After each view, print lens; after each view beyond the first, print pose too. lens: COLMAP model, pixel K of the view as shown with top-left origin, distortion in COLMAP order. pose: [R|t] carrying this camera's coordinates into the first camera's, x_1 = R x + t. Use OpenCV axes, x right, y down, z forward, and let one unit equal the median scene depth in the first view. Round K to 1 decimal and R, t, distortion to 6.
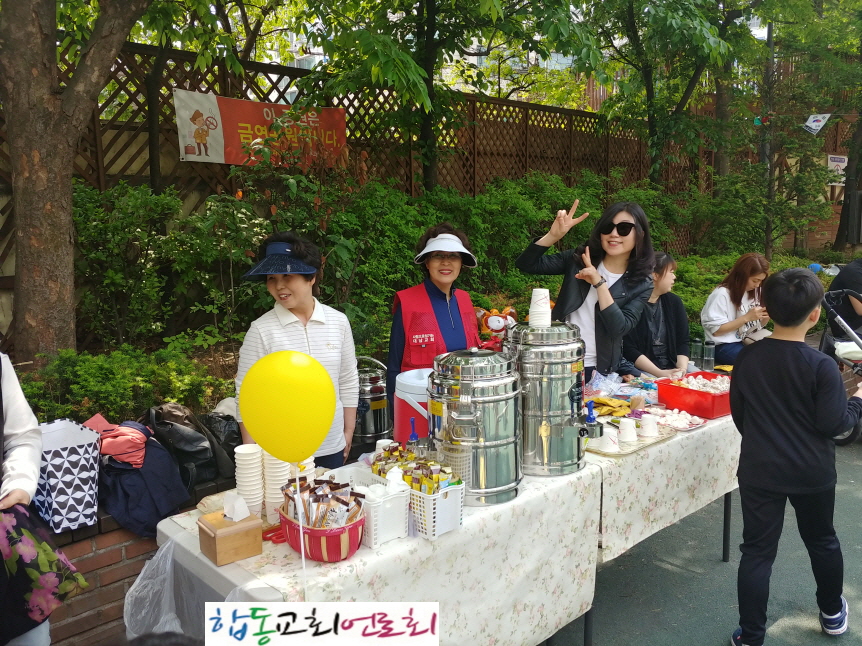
lens RADIAL K [[755.5, 0, 429.8], [0, 755.5, 324.3], [0, 0, 1]] dist [-0.002099, -0.013235]
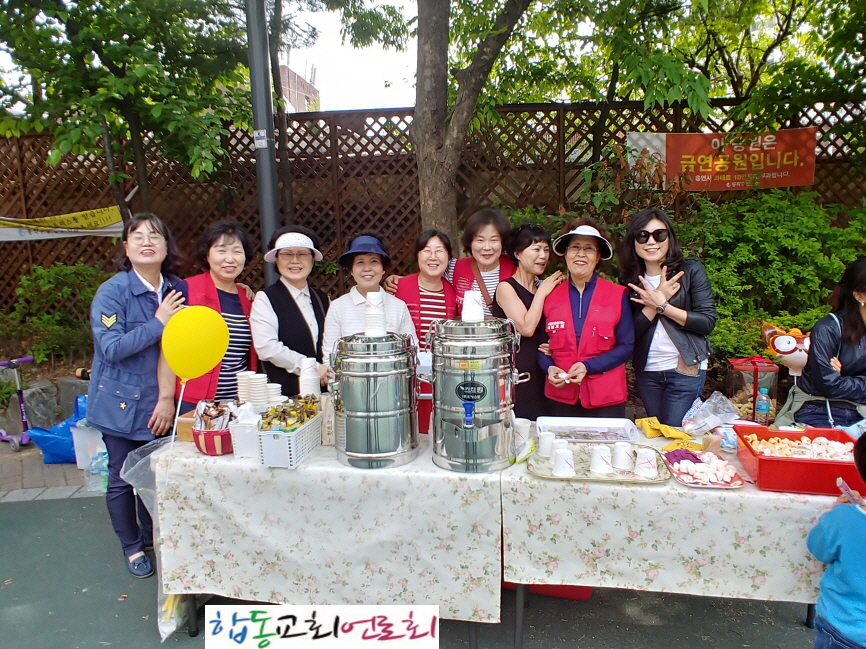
lens RADIAL K [[576.3, 0, 444.3], [0, 576.3, 324.7], [0, 0, 1]] dist [-0.041904, 0.019326]
pose [[0.602720, 0.114509, -0.789694, 0.650768], [-0.112495, 0.991959, 0.057978, -0.030761], [0.789983, 0.053892, 0.610755, 0.448056]]
